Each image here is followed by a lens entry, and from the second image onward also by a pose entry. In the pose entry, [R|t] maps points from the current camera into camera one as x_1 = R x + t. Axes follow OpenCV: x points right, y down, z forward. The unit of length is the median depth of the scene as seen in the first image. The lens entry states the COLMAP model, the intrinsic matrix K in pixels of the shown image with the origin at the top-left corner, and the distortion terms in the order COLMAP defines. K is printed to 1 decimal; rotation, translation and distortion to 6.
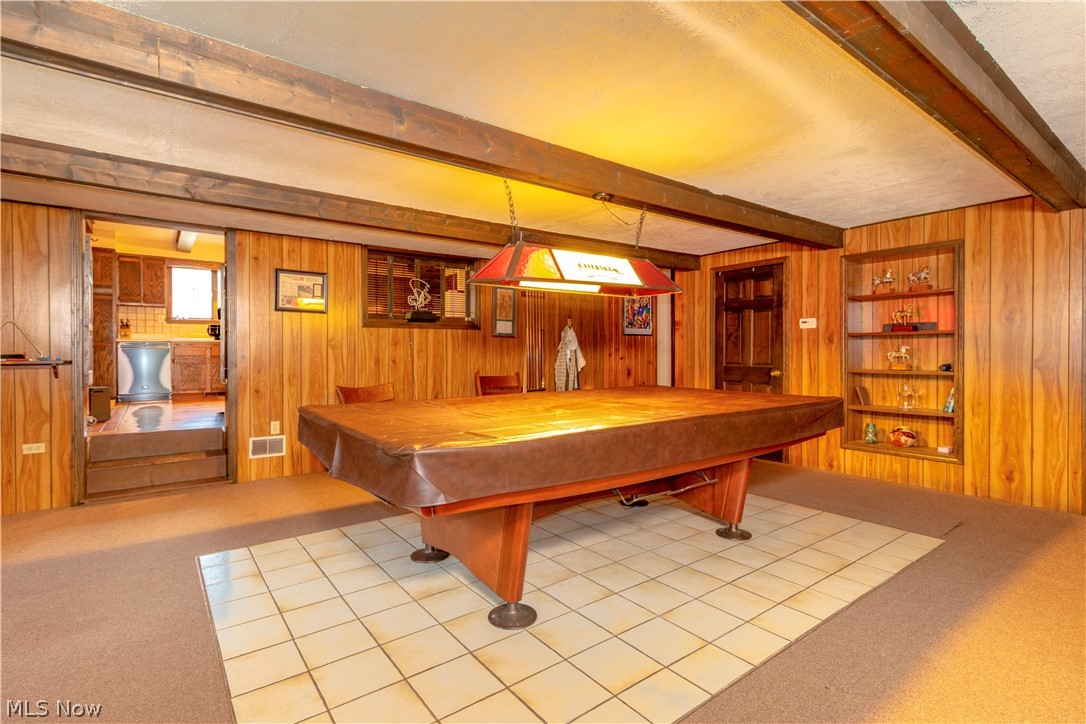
lens RADIAL K [[519.1, 0, 545.6], [0, 519.1, 360.5], [0, 0, 1]] dist [0.004113, 0.000435]
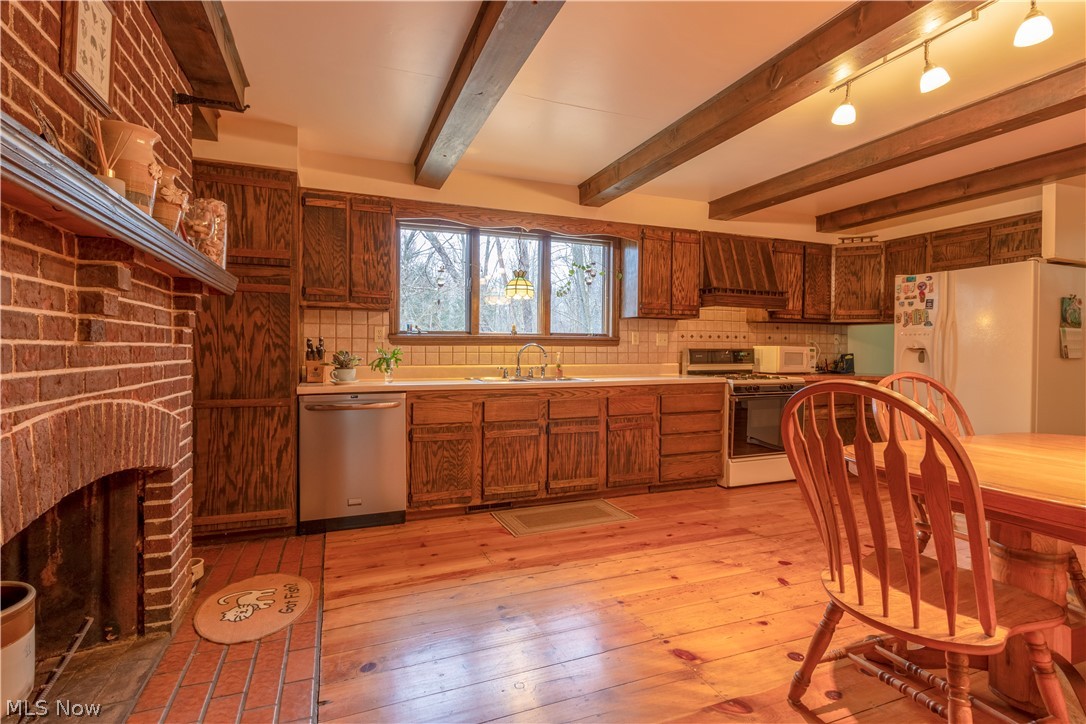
lens RADIAL K [[519.1, 0, 538.8], [0, 519.1, 355.3], [0, 0, 1]] dist [0.004113, 0.000435]
pose [[0.962869, 0.005760, -0.269907, -0.493157], [-0.007761, 0.999950, -0.006345, -0.062297], [0.269857, 0.008204, 0.962865, 0.610623]]
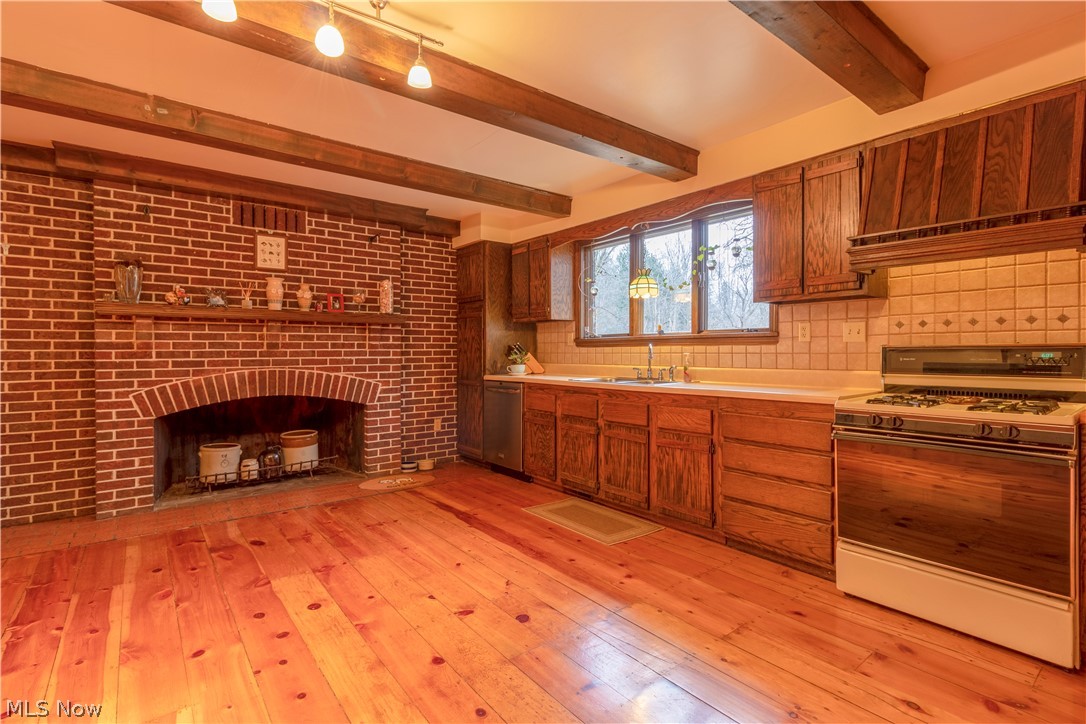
lens RADIAL K [[519.1, 0, 542.4], [0, 519.1, 354.6], [0, 0, 1]] dist [0.004113, 0.000435]
pose [[0.020128, 0.005432, -0.999783, -0.153231], [-0.013656, 0.999893, 0.005158, -0.068122], [0.999704, 0.013549, 0.020200, 0.993277]]
